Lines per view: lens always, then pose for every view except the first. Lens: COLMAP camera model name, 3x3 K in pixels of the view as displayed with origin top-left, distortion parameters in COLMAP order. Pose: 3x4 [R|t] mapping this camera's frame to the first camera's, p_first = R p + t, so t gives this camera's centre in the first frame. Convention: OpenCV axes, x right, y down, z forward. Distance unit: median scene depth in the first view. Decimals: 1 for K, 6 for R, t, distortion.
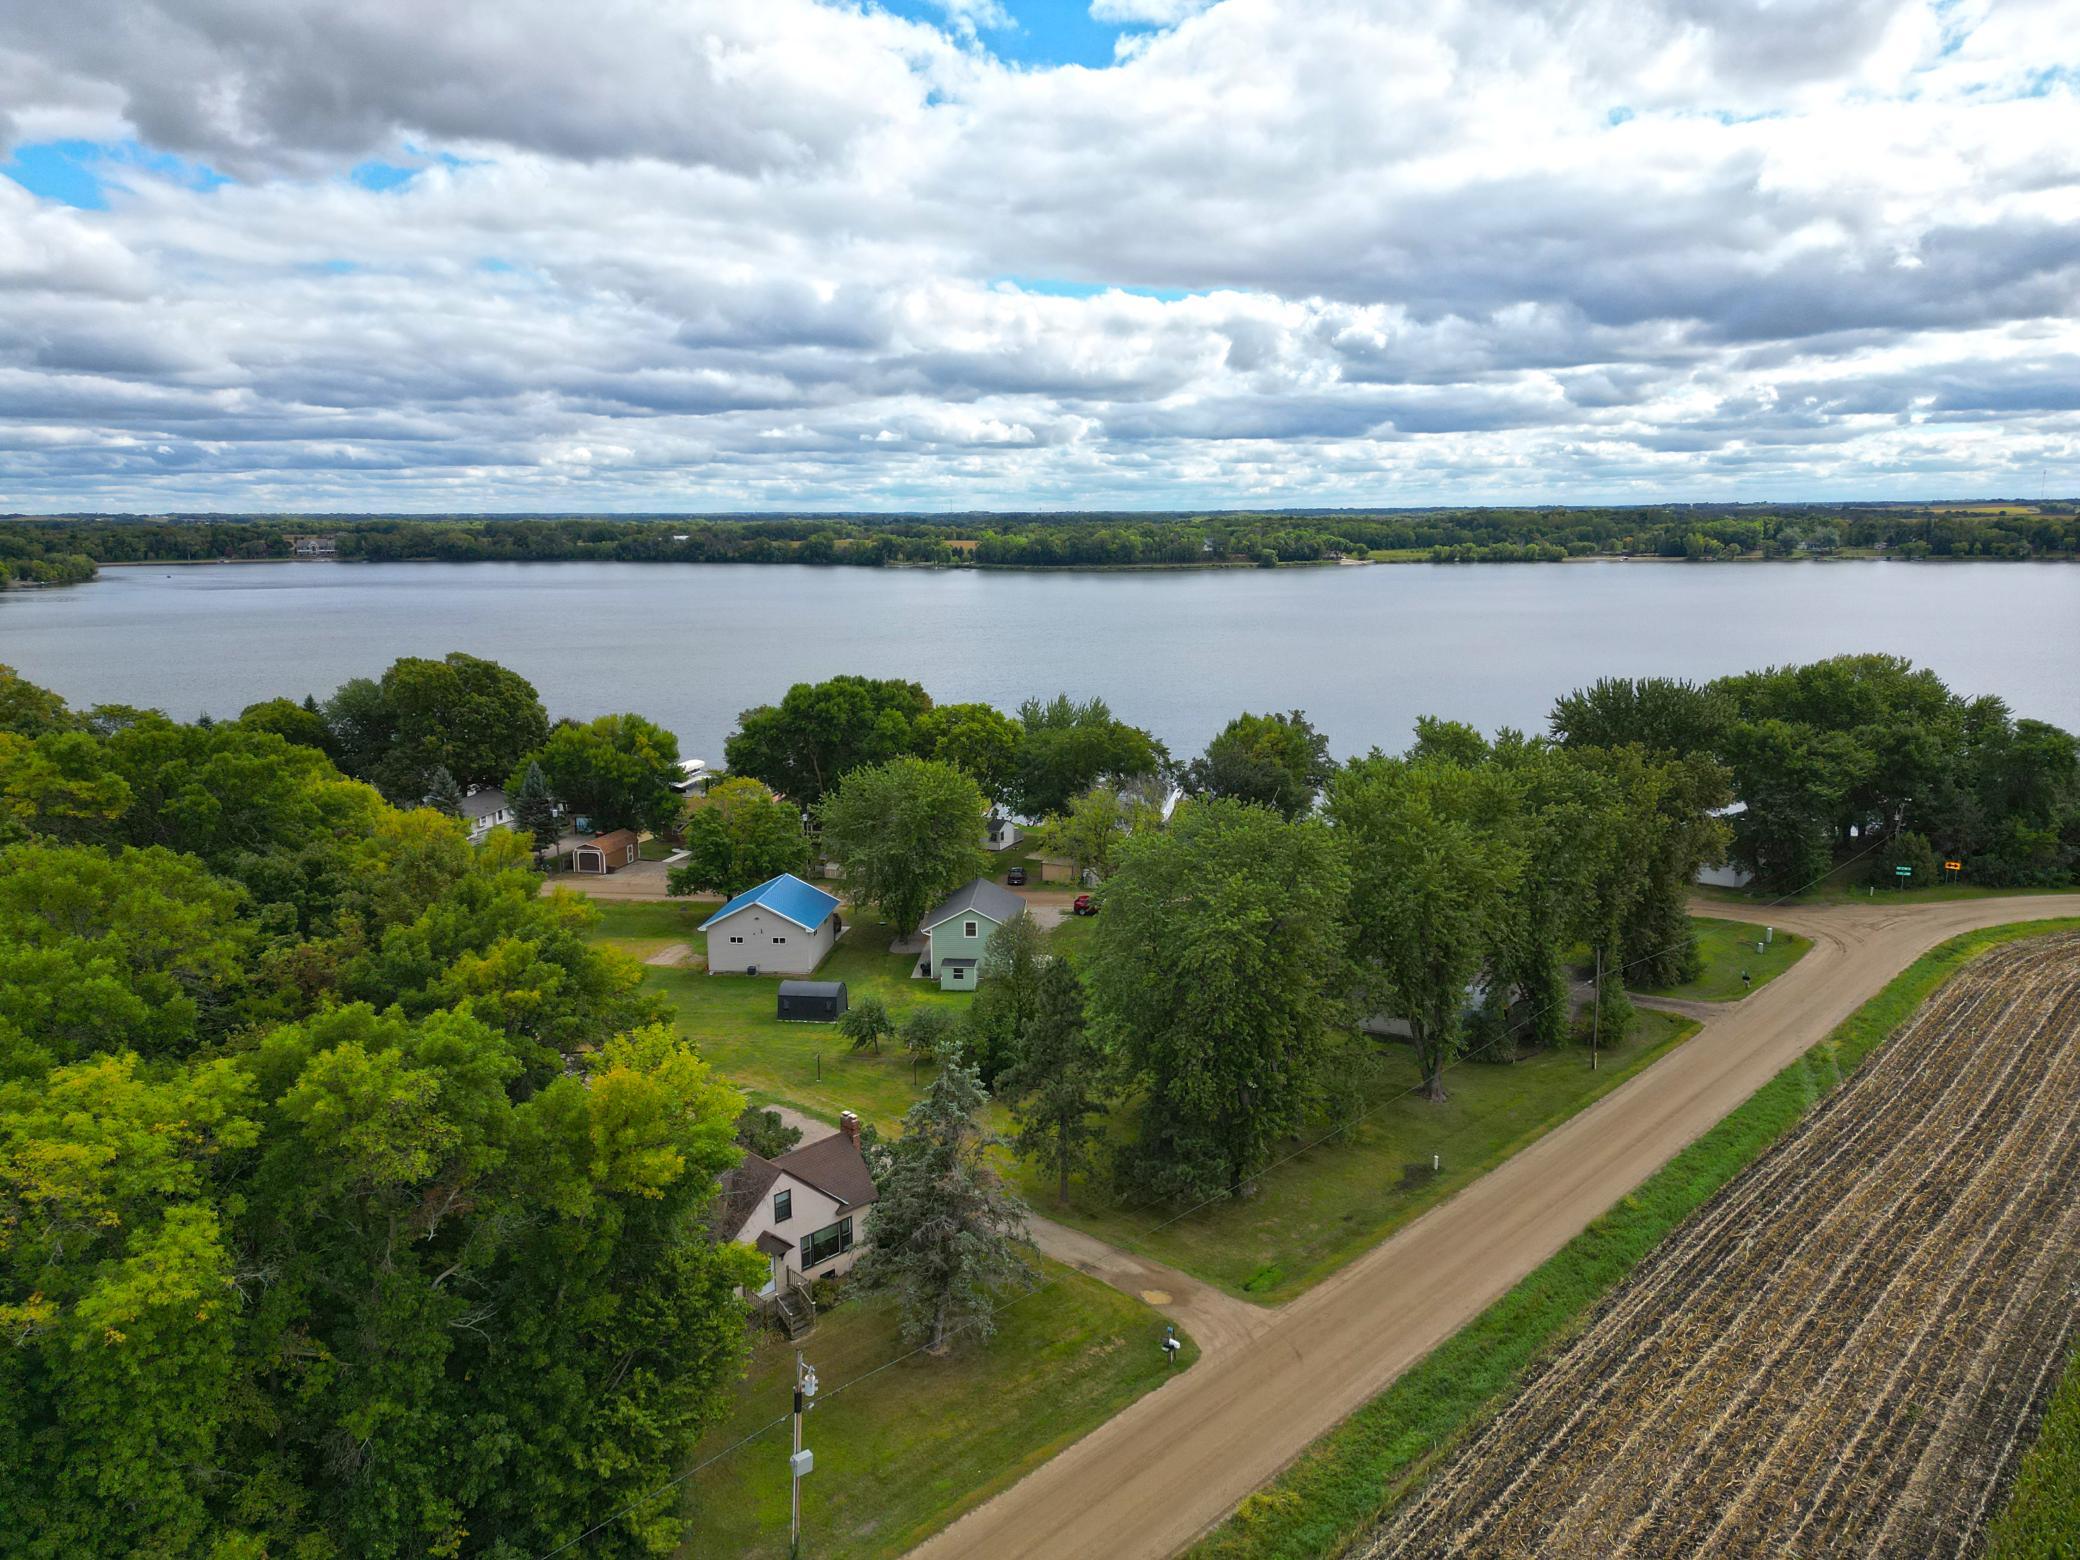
lens RADIAL K [[1451.6, 0, 1042.6], [0, 1451.6, 771.2], [0, 0, 1]] dist [0.065971, -0.058629]
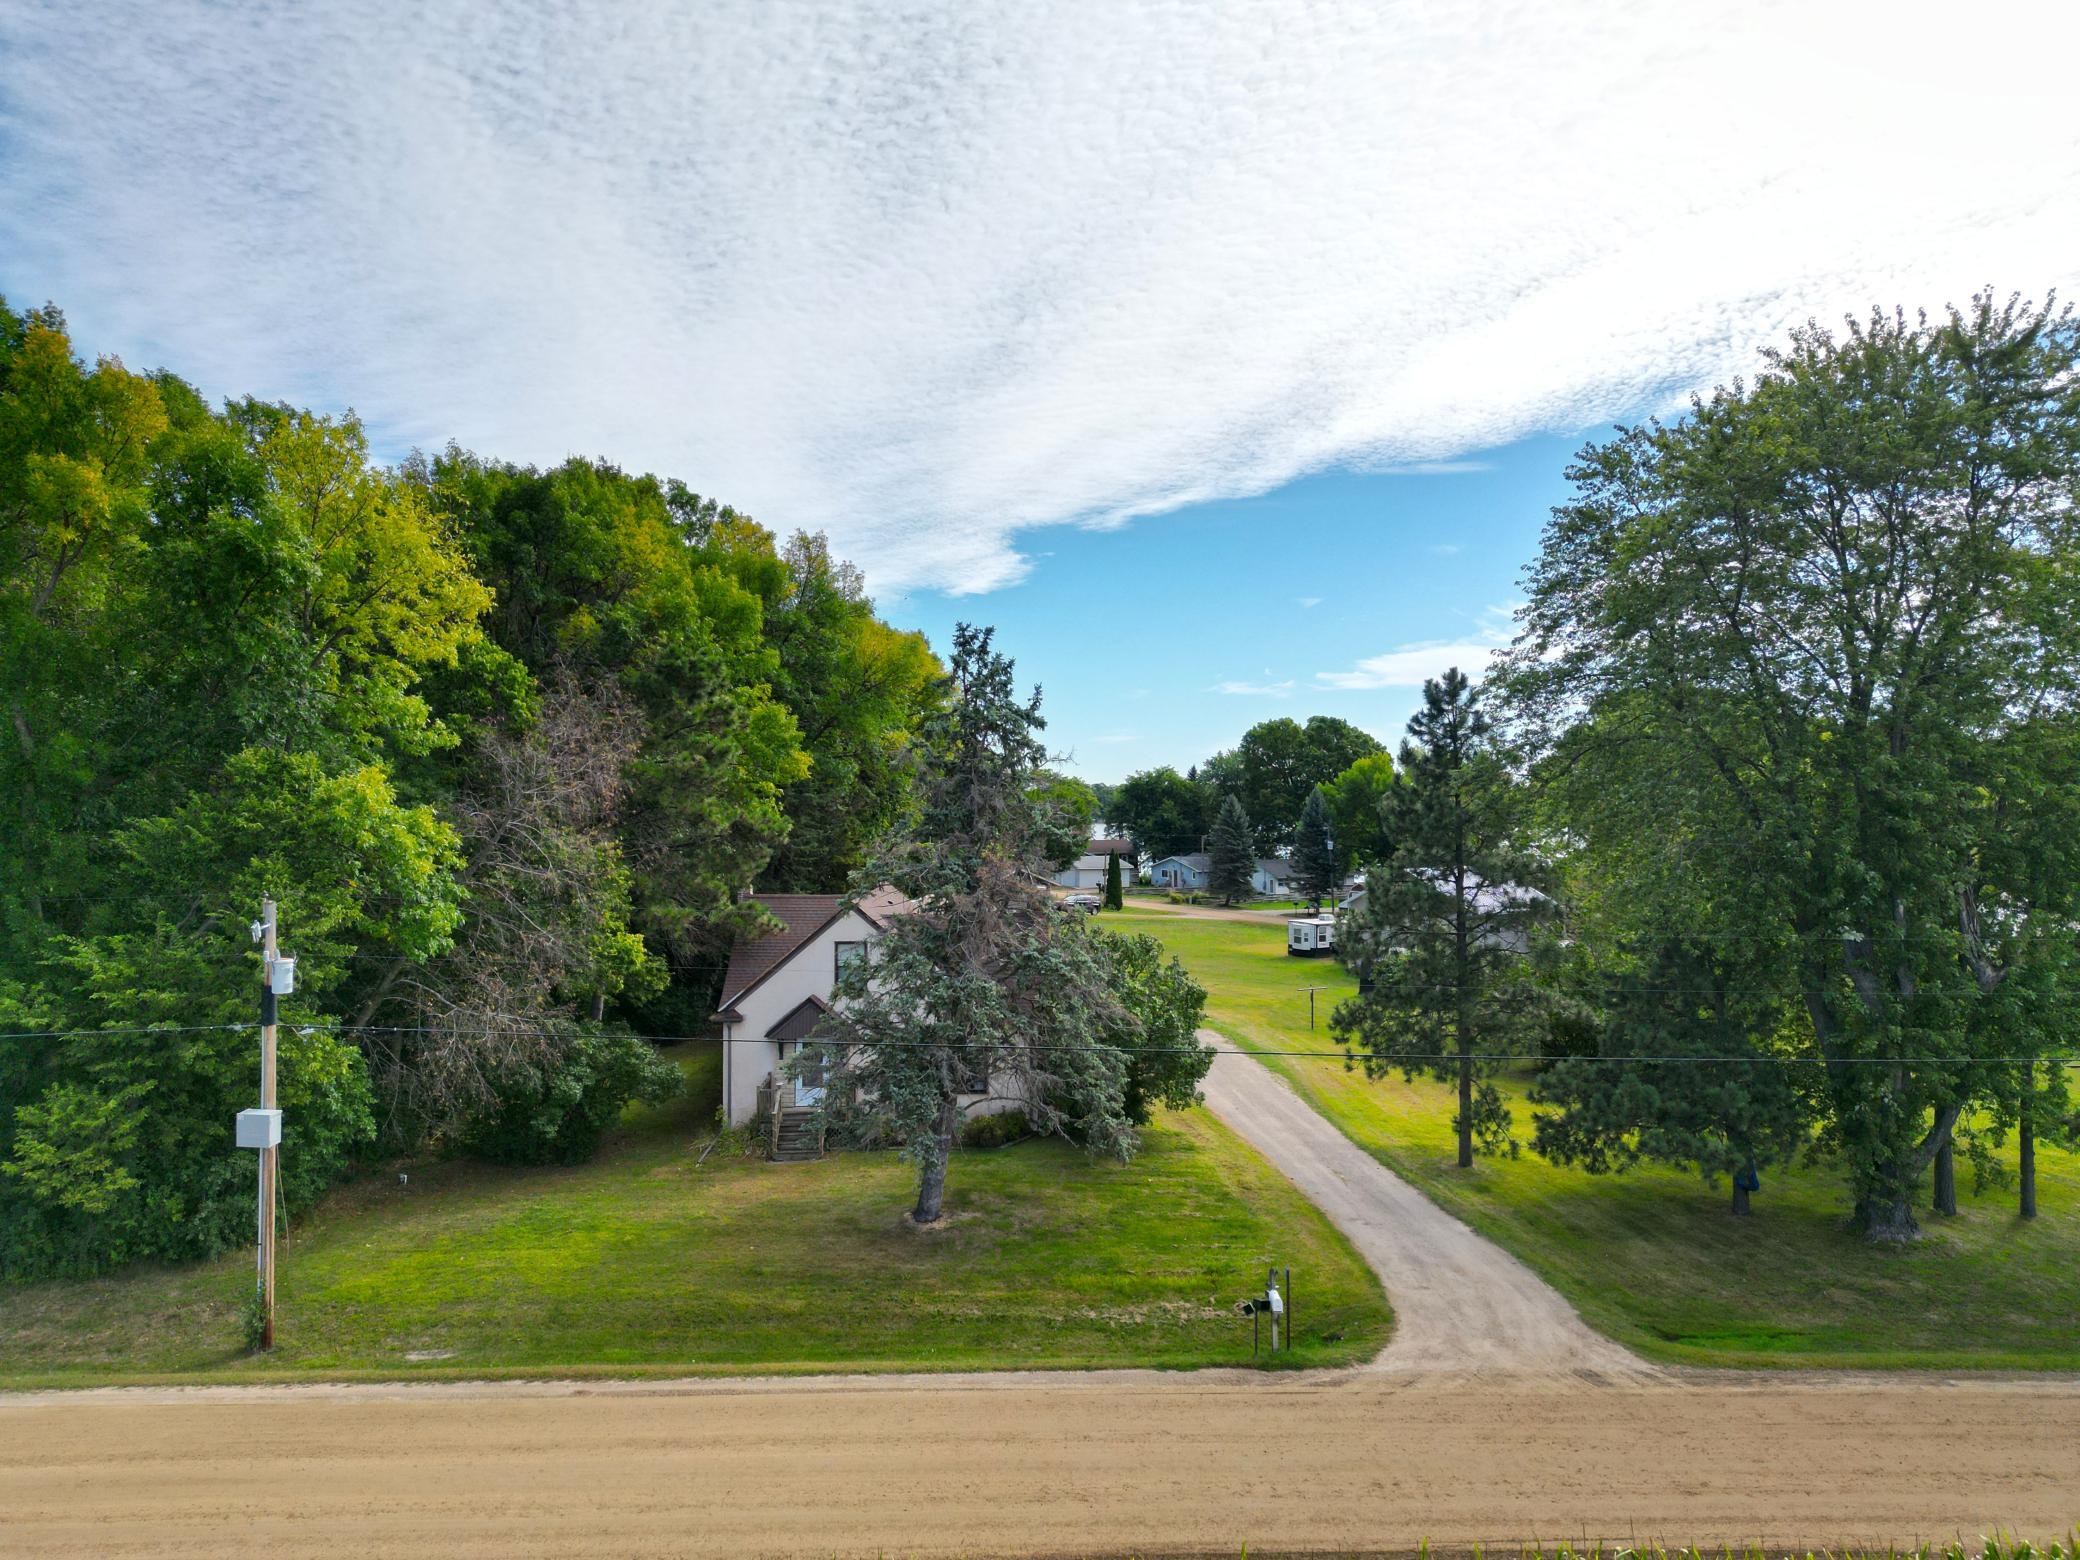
lens RADIAL K [[1451.6, 0, 1037.9], [0, 1451.6, 774.3], [0, 0, 1]] dist [0.065971, -0.058629]
pose [[0.724850, -0.008110, -0.688859, 0.132812], [-0.121783, 0.982674, -0.139716, 0.128088], [0.678057, 0.185164, 0.711304, 0.262682]]
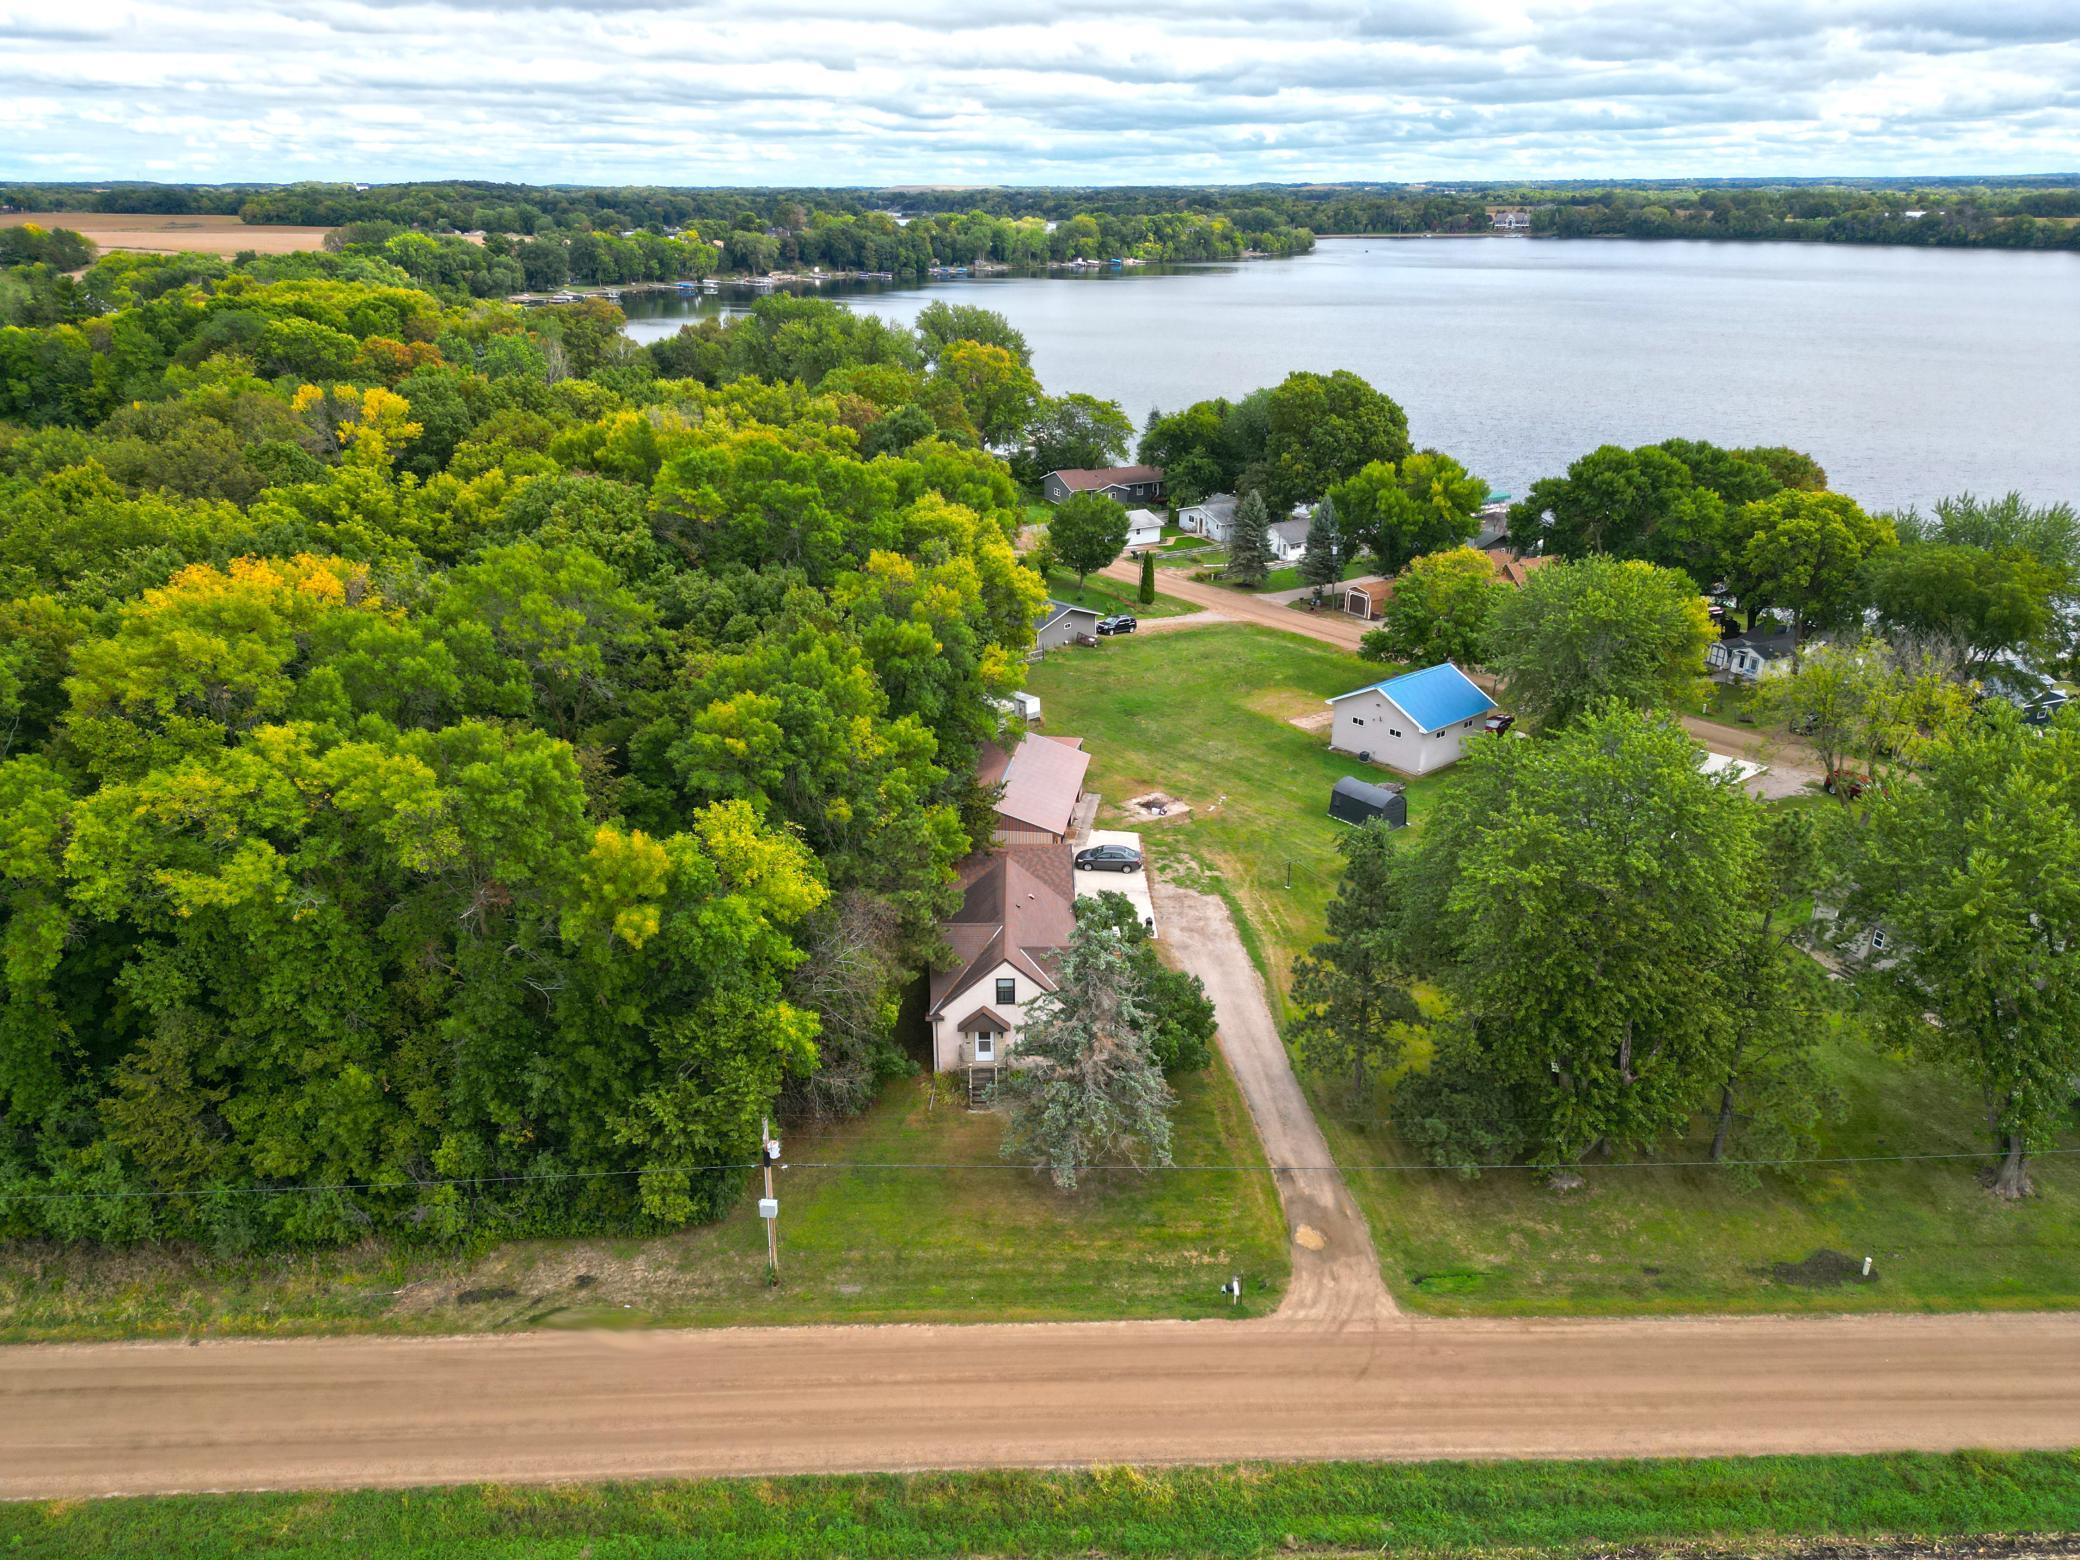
lens RADIAL K [[1451.6, 0, 1046.6], [0, 1451.6, 773.3], [0, 0, 1]] dist [0.065971, -0.058629]
pose [[0.720361, 0.263975, -0.641402, 0.206466], [-0.124917, 0.959000, 0.254391, -0.053673], [0.682258, -0.103131, 0.723801, 0.122245]]
